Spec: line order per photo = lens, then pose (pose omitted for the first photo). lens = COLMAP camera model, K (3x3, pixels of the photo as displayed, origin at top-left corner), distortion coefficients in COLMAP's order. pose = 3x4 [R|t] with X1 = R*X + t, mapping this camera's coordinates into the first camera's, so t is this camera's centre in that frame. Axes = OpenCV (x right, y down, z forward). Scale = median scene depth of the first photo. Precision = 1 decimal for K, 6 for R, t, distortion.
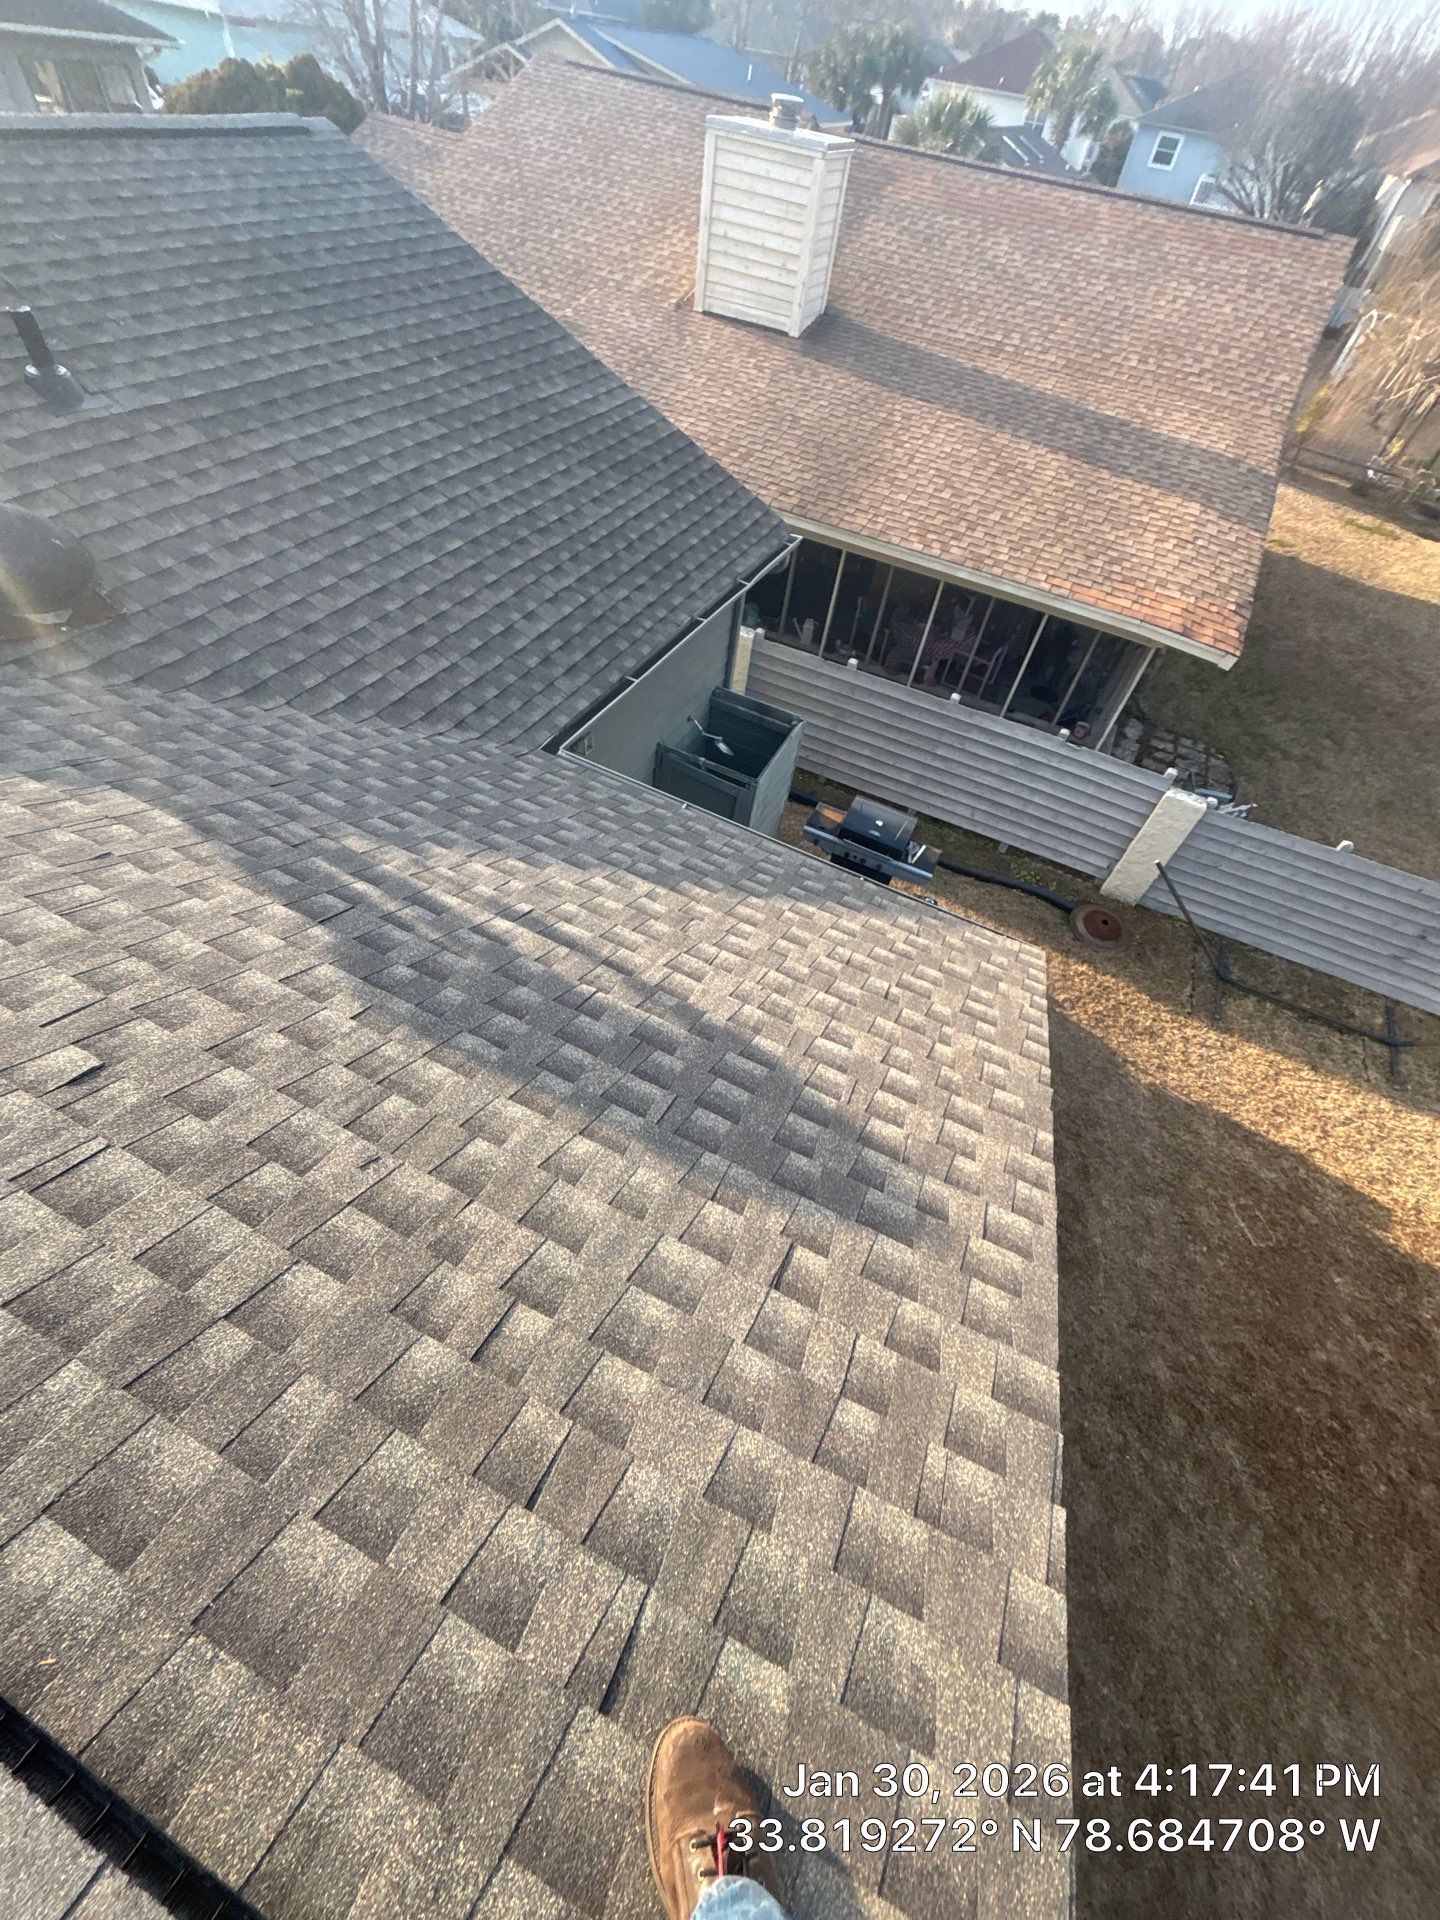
lens RADIAL K [[785.3, 0, 720.0], [0, 785.3, 960.0], [0, 0, 1]] dist [-0.010139, 0.003060]
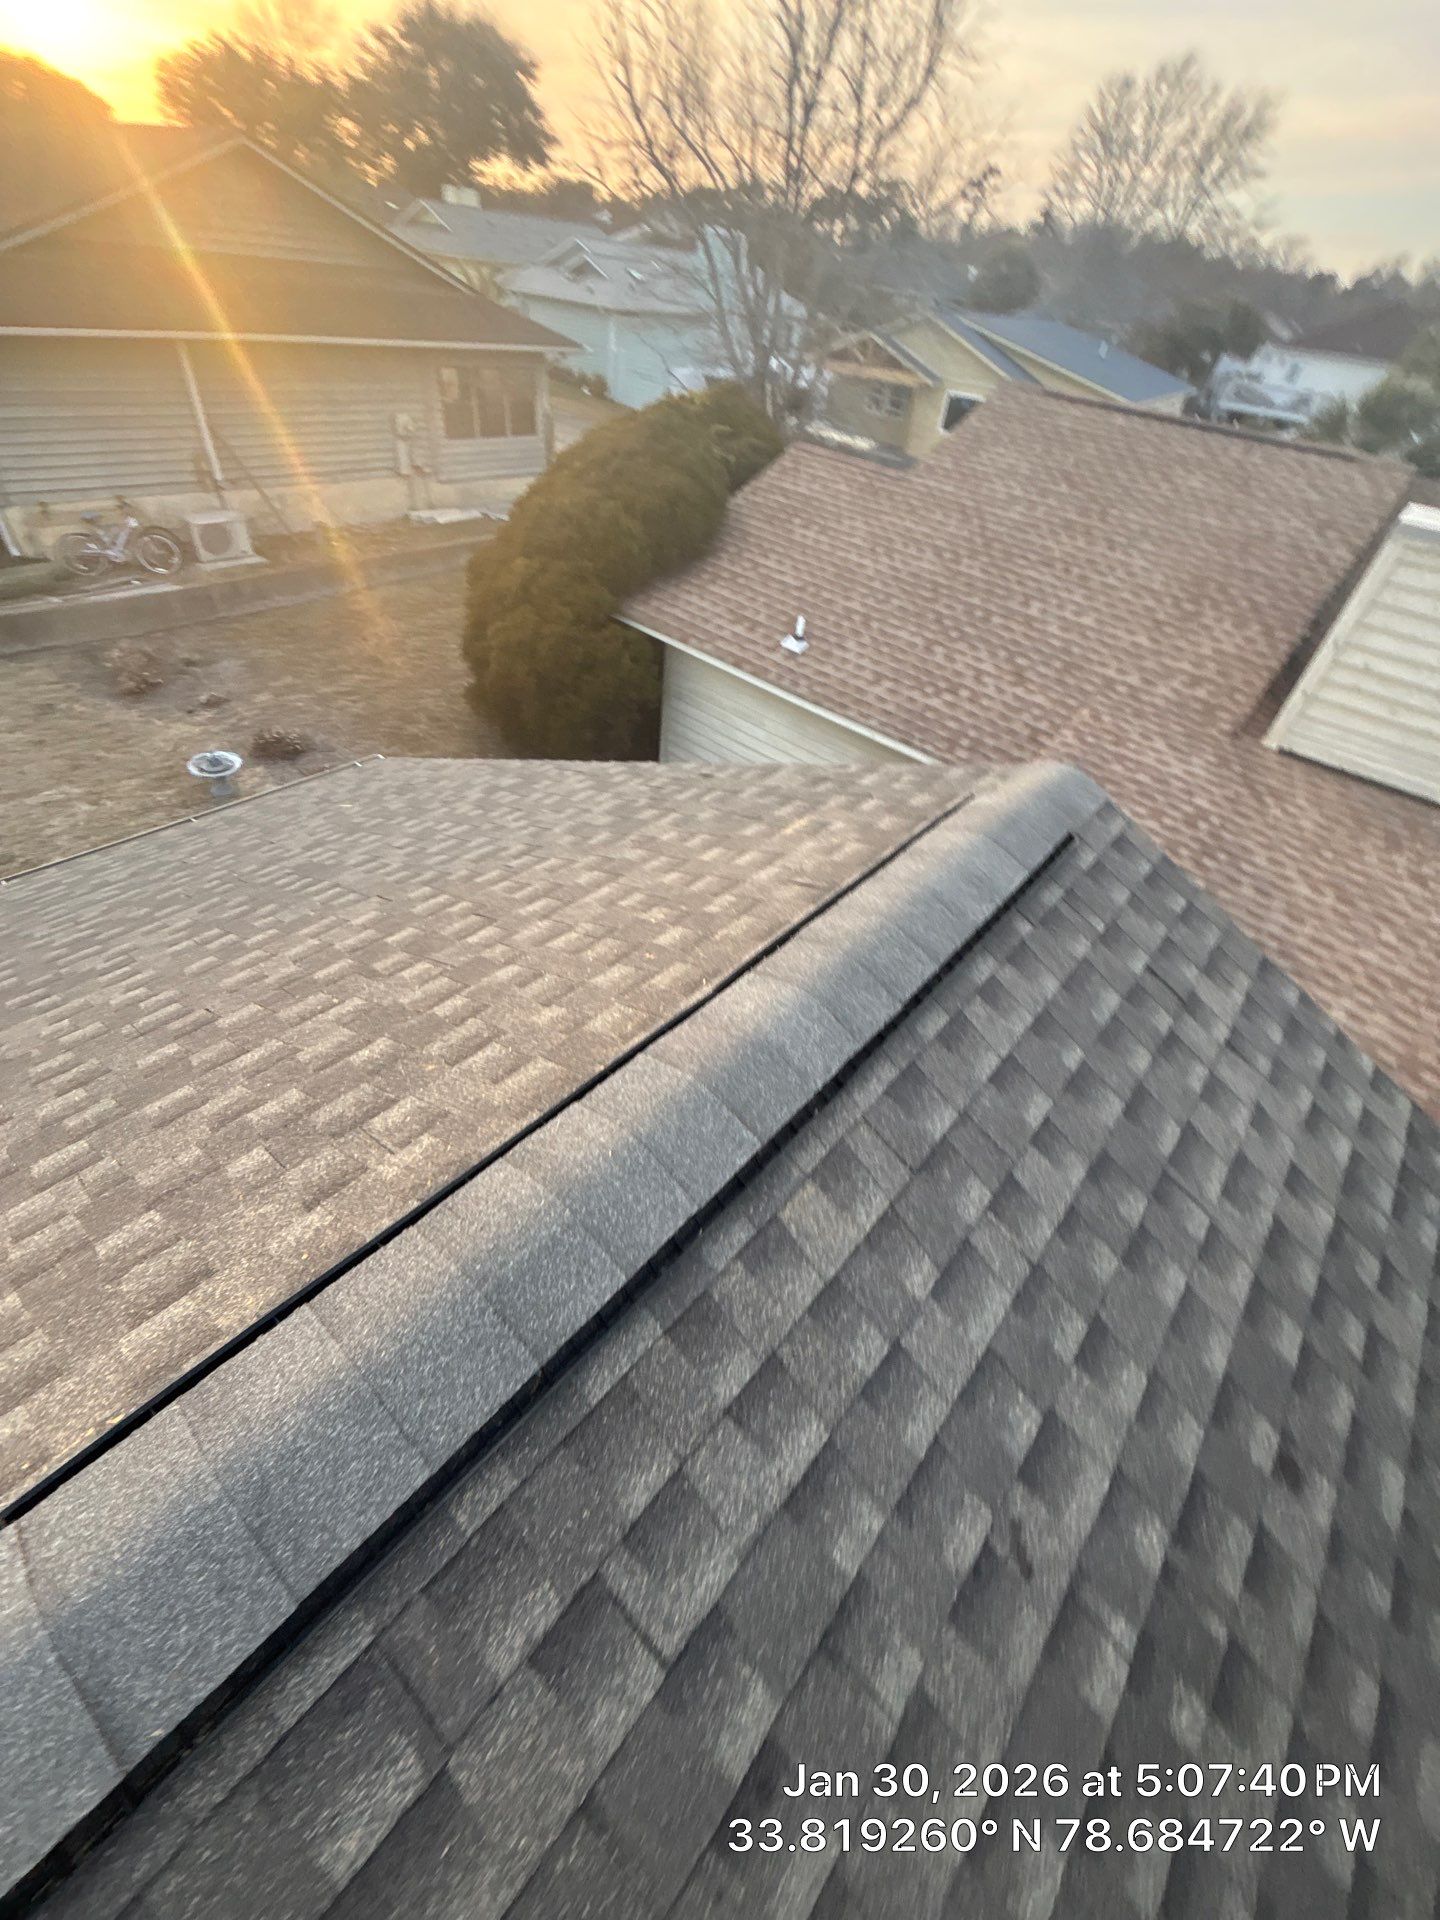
lens RADIAL K [[785.3, 0, 720.0], [0, 785.3, 960.0], [0, 0, 1]] dist [-0.010139, 0.003060]
pose [[0.965996, 0.152824, -0.208560, -0.297277], [-0.185369, 0.971675, -0.146581, -0.450792], [0.180251, 0.180258, 0.966963, 0.294151]]
